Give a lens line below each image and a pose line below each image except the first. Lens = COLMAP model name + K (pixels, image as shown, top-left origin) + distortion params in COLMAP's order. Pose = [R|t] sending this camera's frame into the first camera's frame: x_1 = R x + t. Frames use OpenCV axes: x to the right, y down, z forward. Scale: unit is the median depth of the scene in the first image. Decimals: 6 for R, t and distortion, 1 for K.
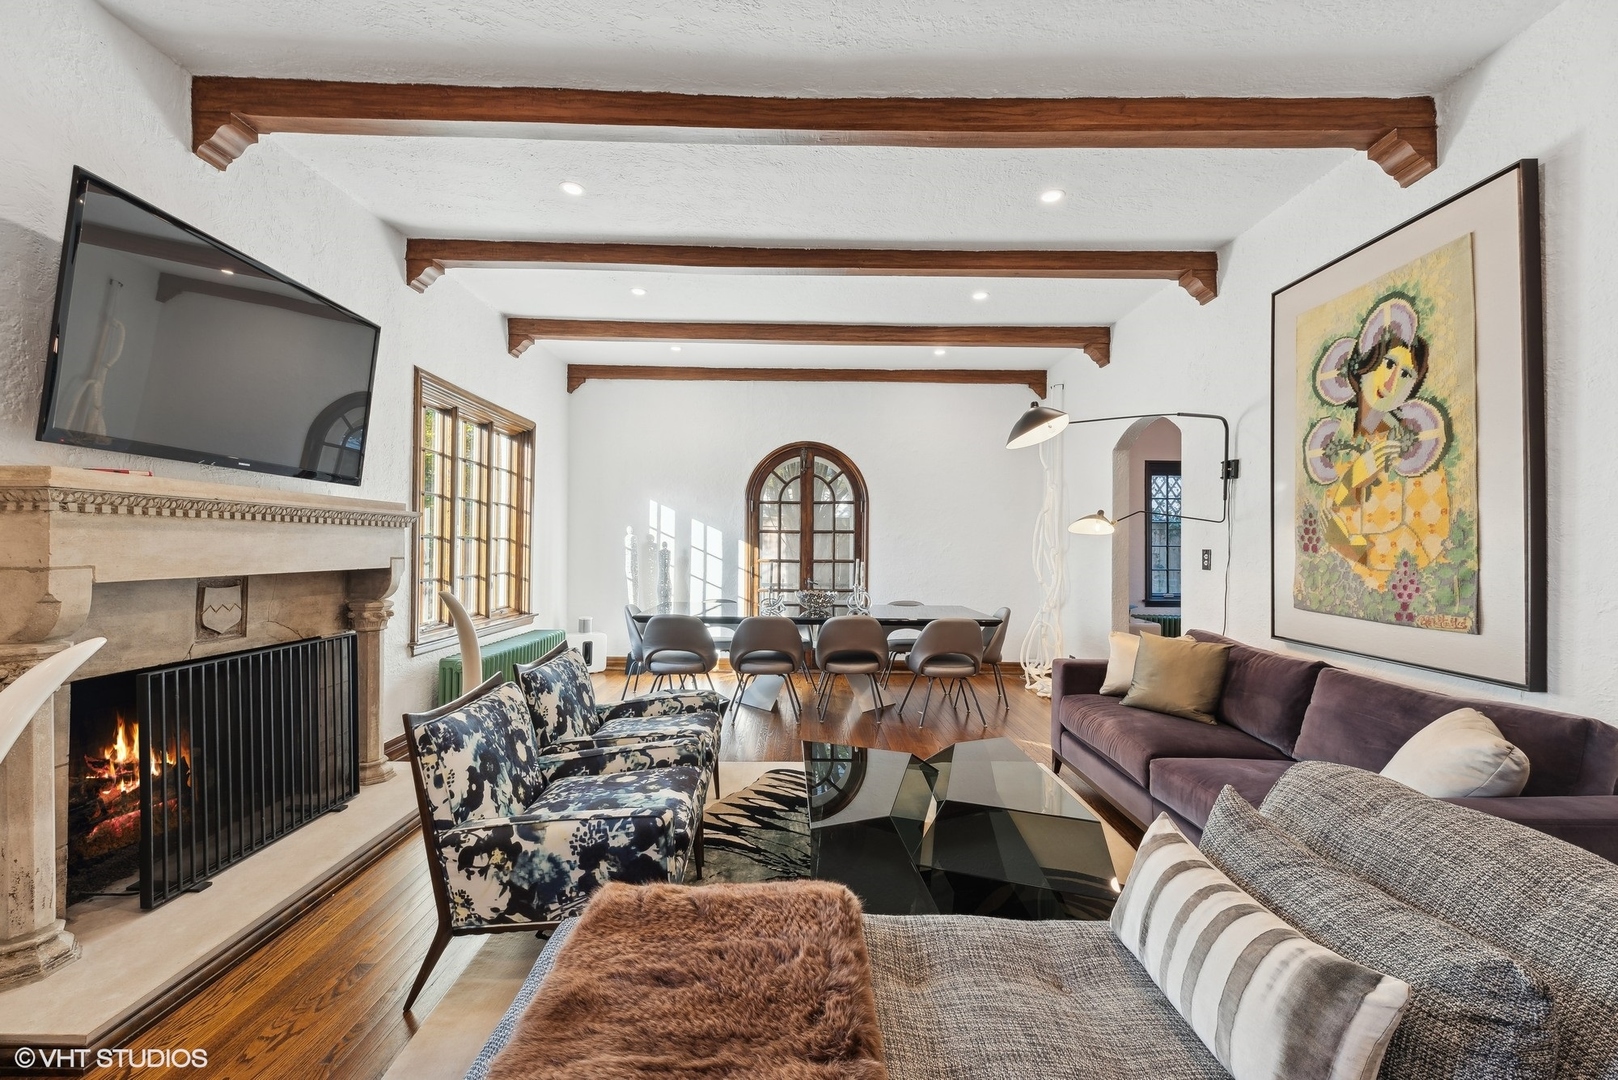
lens RADIAL K [[661.0, 0, 807.6], [0, 661.0, 534.4], [0, 0, 1]] dist [0.012760, -0.005094]
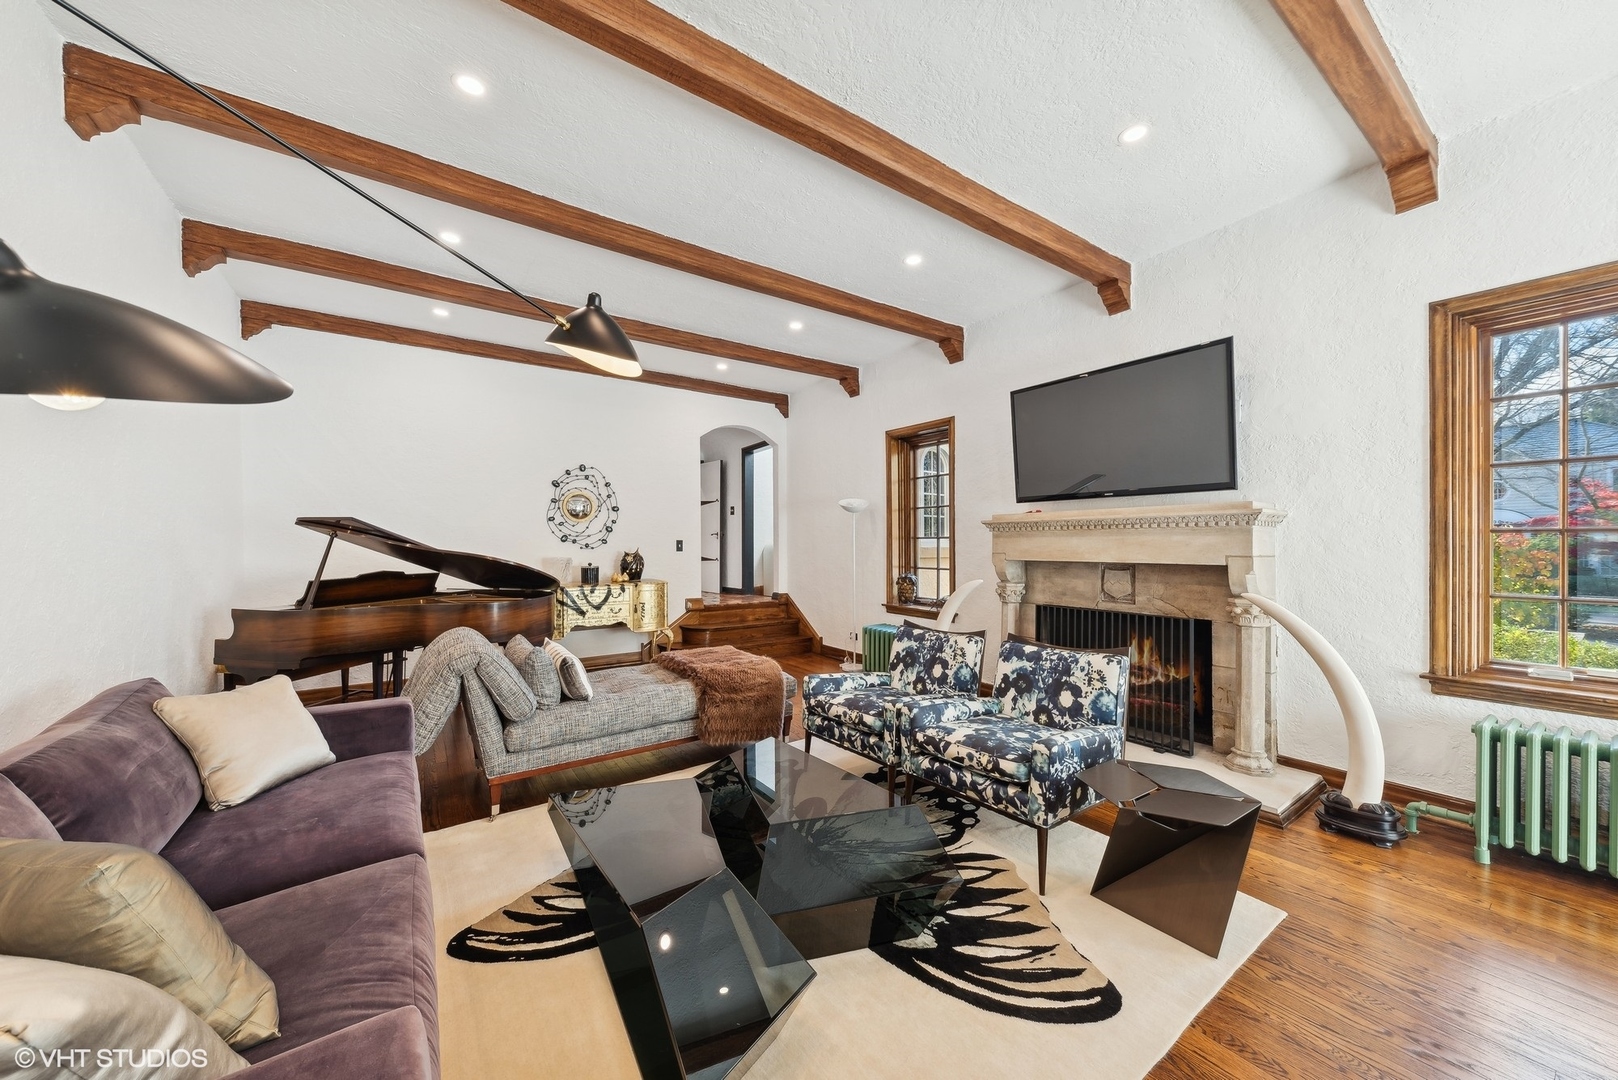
lens RADIAL K [[567.6, 0, 825.7], [0, 567.6, 539.8], [0, 0, 1]] dist [0.014538, -0.004443]
pose [[-0.809129, -0.012851, -0.587490, 0.486532], [0.004018, 0.999616, -0.027400, 0.036657], [0.587617, -0.024531, -0.808767, 1.582950]]
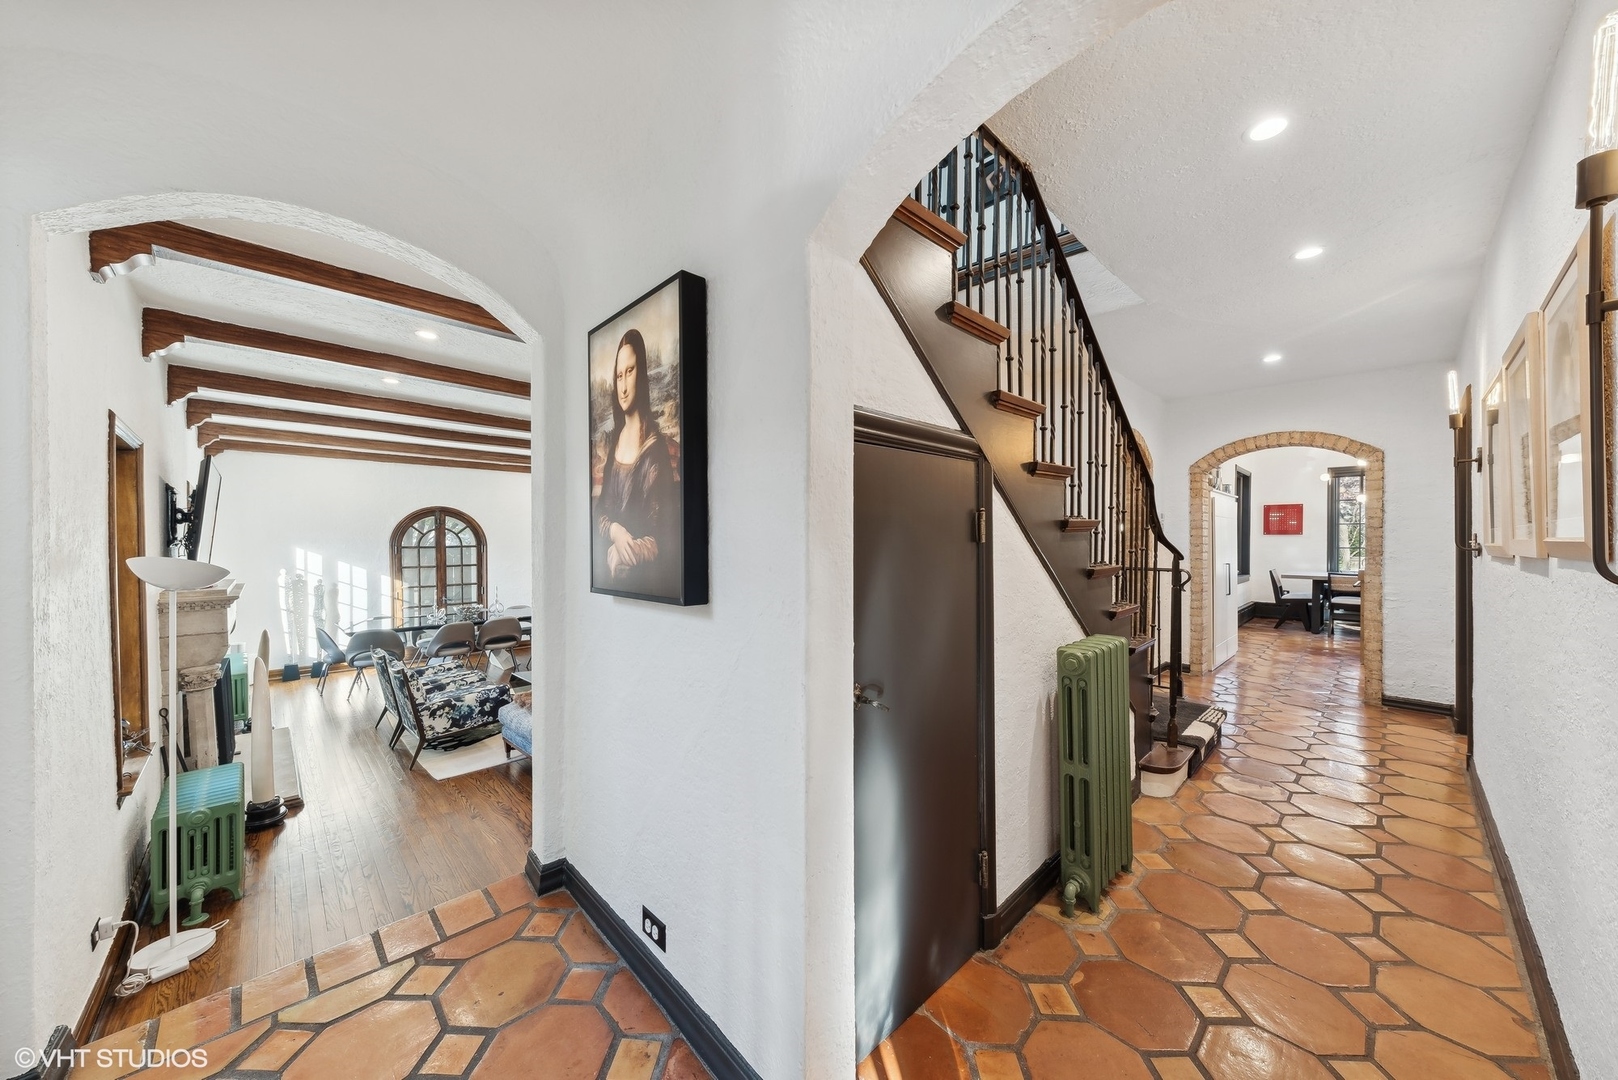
lens RADIAL K [[567.6, 0, 825.7], [0, 567.6, 539.8], [0, 0, 1]] dist [0.014538, -0.004443]
pose [[0.715225, -0.013300, 0.698768, -0.702637], [0.000889, 0.999835, 0.018121, -0.216811], [-0.698894, -0.012339, 0.715119, -1.364086]]
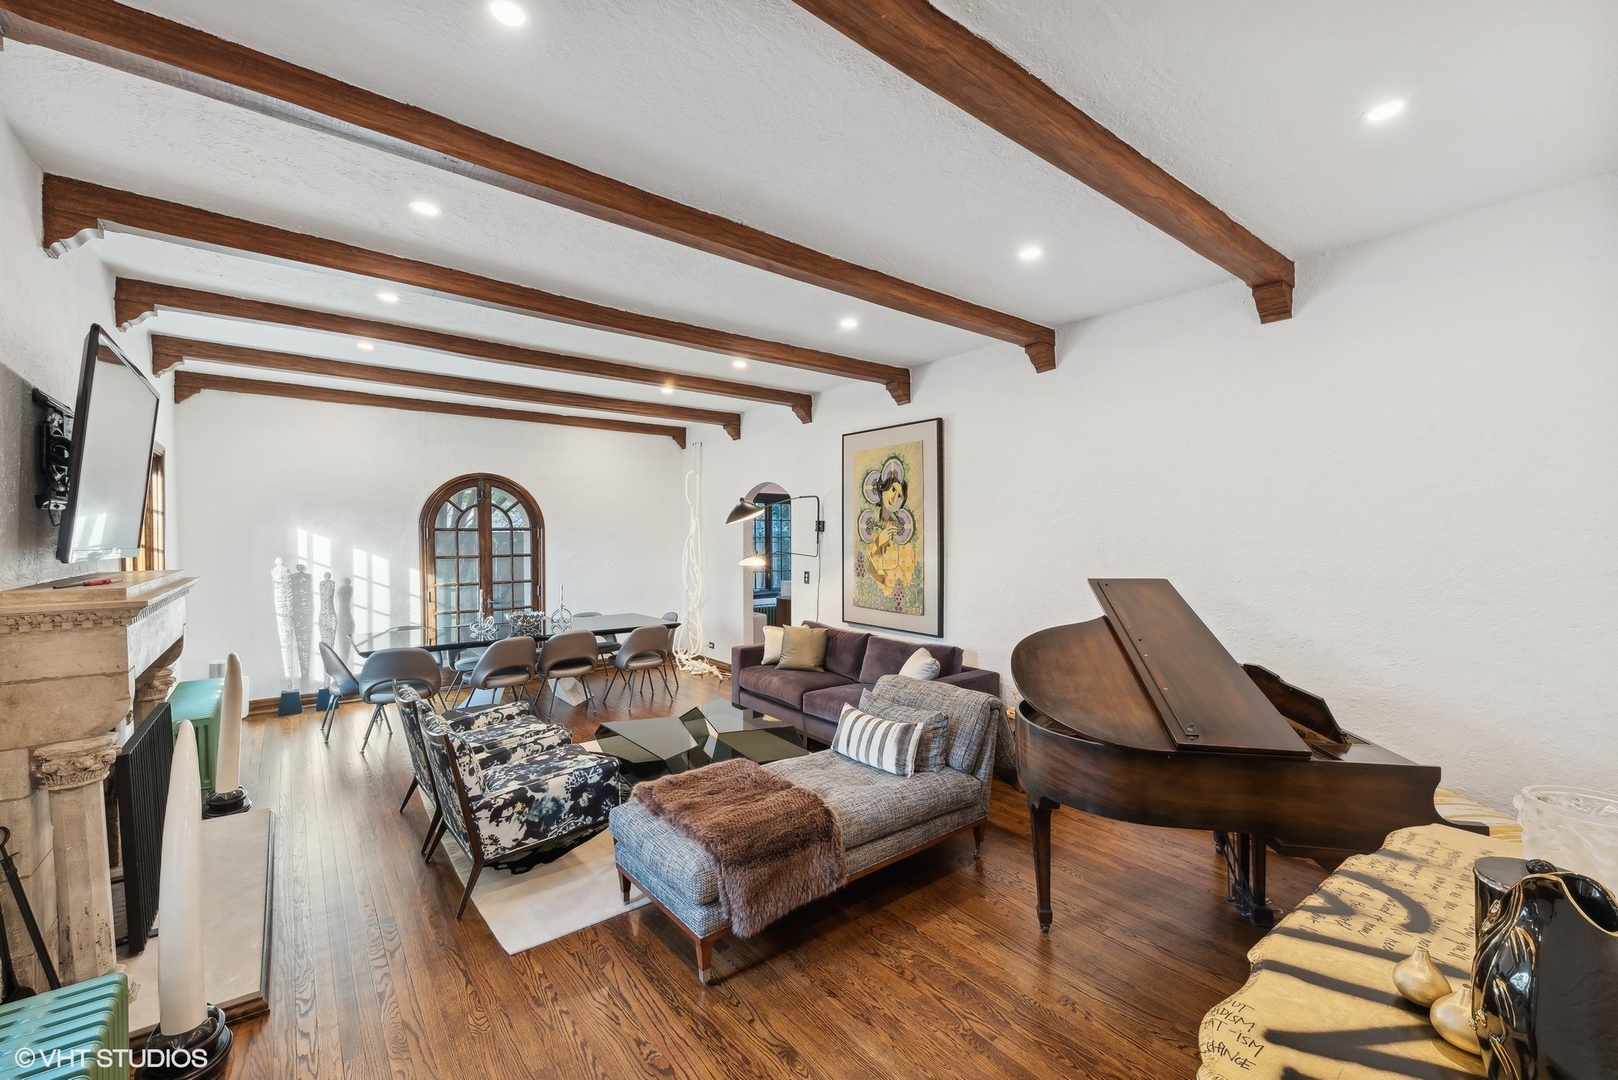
lens RADIAL K [[663.6, 0, 828.9], [0, 663.6, 539.8], [0, 0, 1]] dist [0.014746, -0.004786]
pose [[0.779844, -0.015388, 0.625785, -0.610246], [-0.002101, 0.999628, 0.027200, -0.154570], [-0.625971, -0.022527, 0.779521, -0.521004]]
